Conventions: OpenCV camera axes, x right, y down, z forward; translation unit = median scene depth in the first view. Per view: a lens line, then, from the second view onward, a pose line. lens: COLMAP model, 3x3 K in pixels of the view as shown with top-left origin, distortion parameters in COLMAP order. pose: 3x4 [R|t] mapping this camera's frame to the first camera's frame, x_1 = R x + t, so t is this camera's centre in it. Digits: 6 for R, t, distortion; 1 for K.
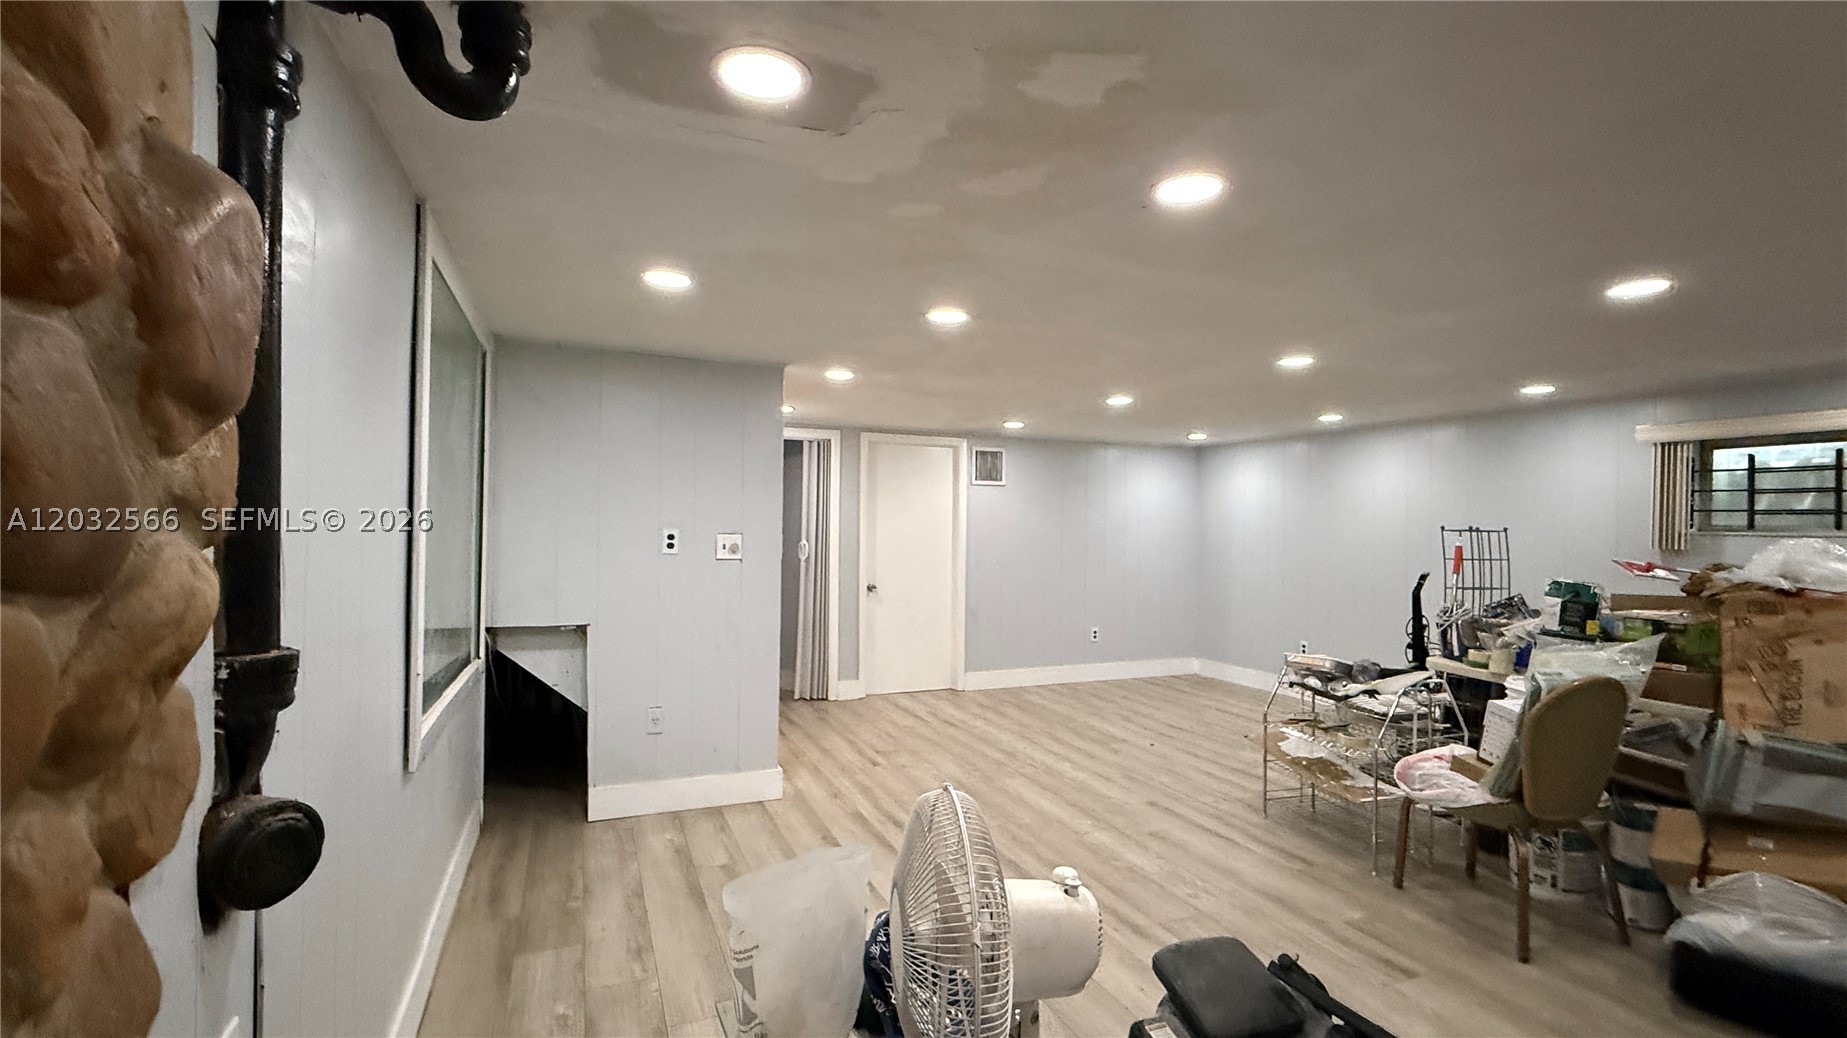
lens RADIAL K [[813.4, 0, 924.0], [0, 813.4, 521.1], [0, 0, 1]] dist [-0.000617, -0.000351]
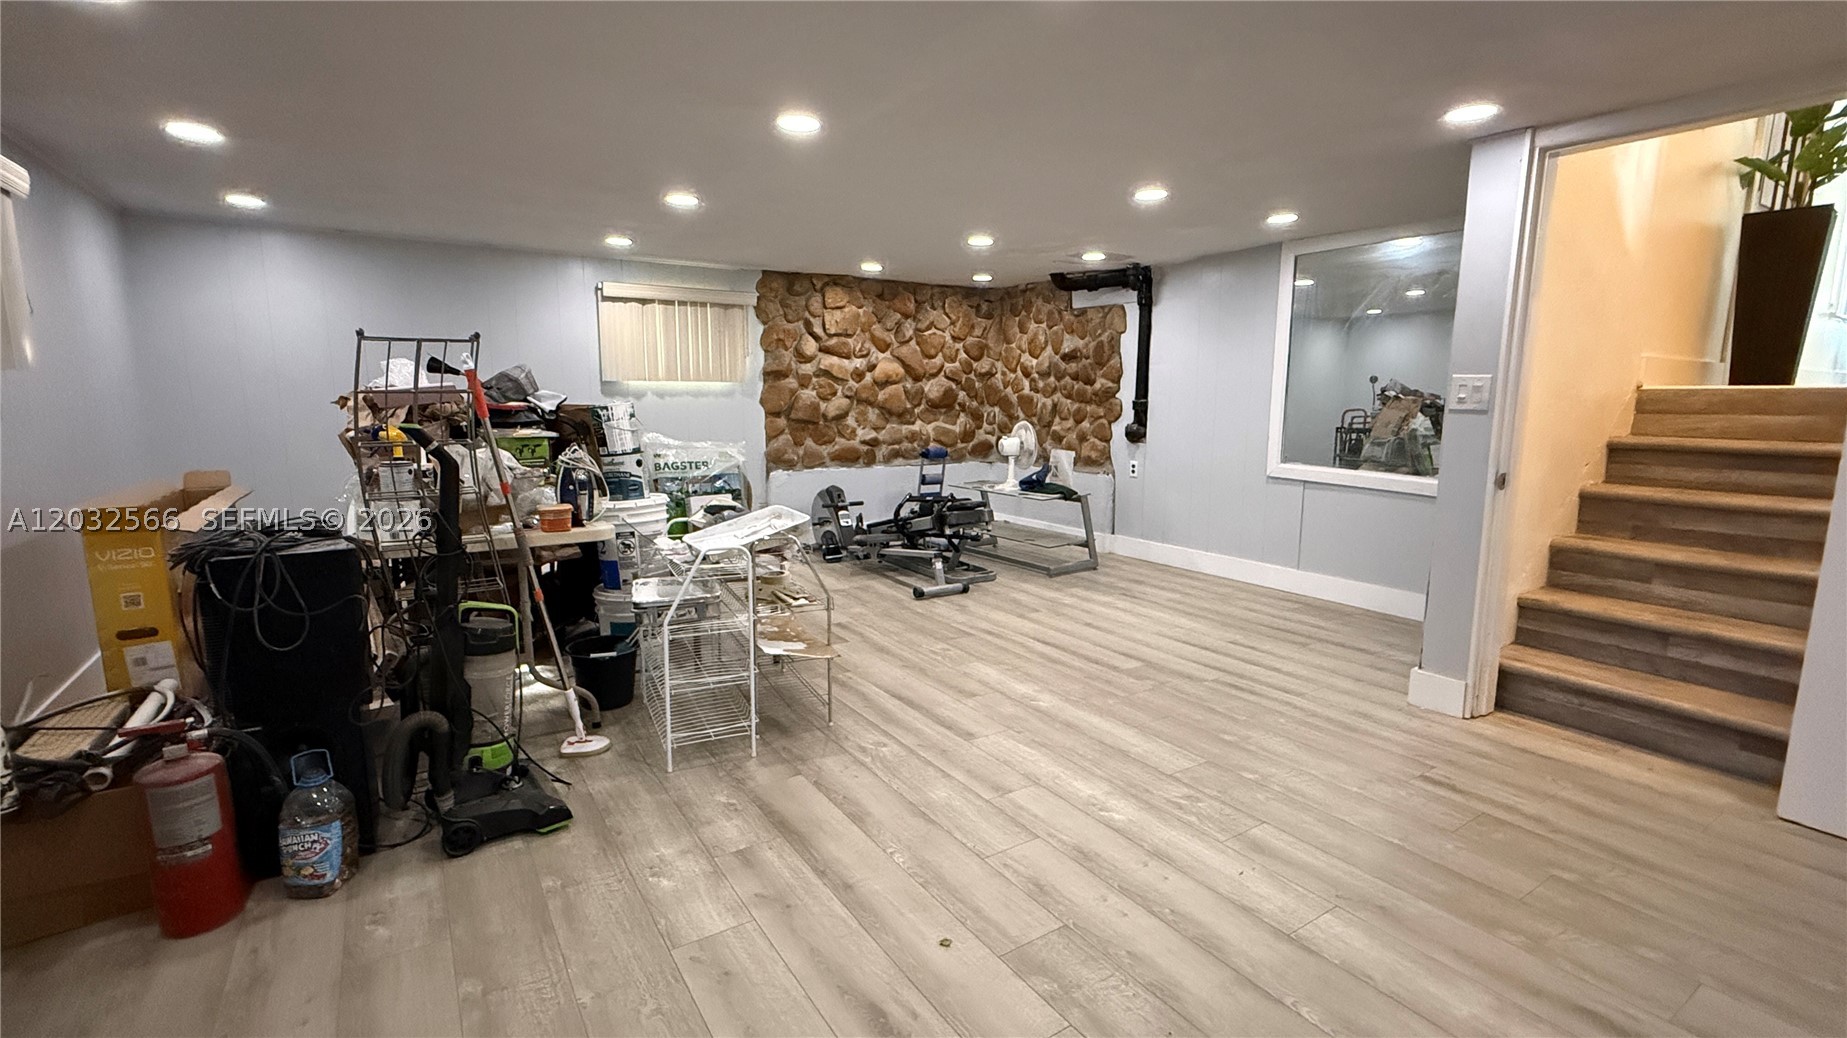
lens RADIAL K [[813.4, 0, 924.0], [0, 813.4, 521.1], [0, 0, 1]] dist [-0.000617, -0.000351]
pose [[-0.984120, 0.012669, -0.177050, 0.439568], [-0.013948, 0.988847, 0.148283, 0.044683], [0.176953, 0.148398, -0.972967, 1.650492]]
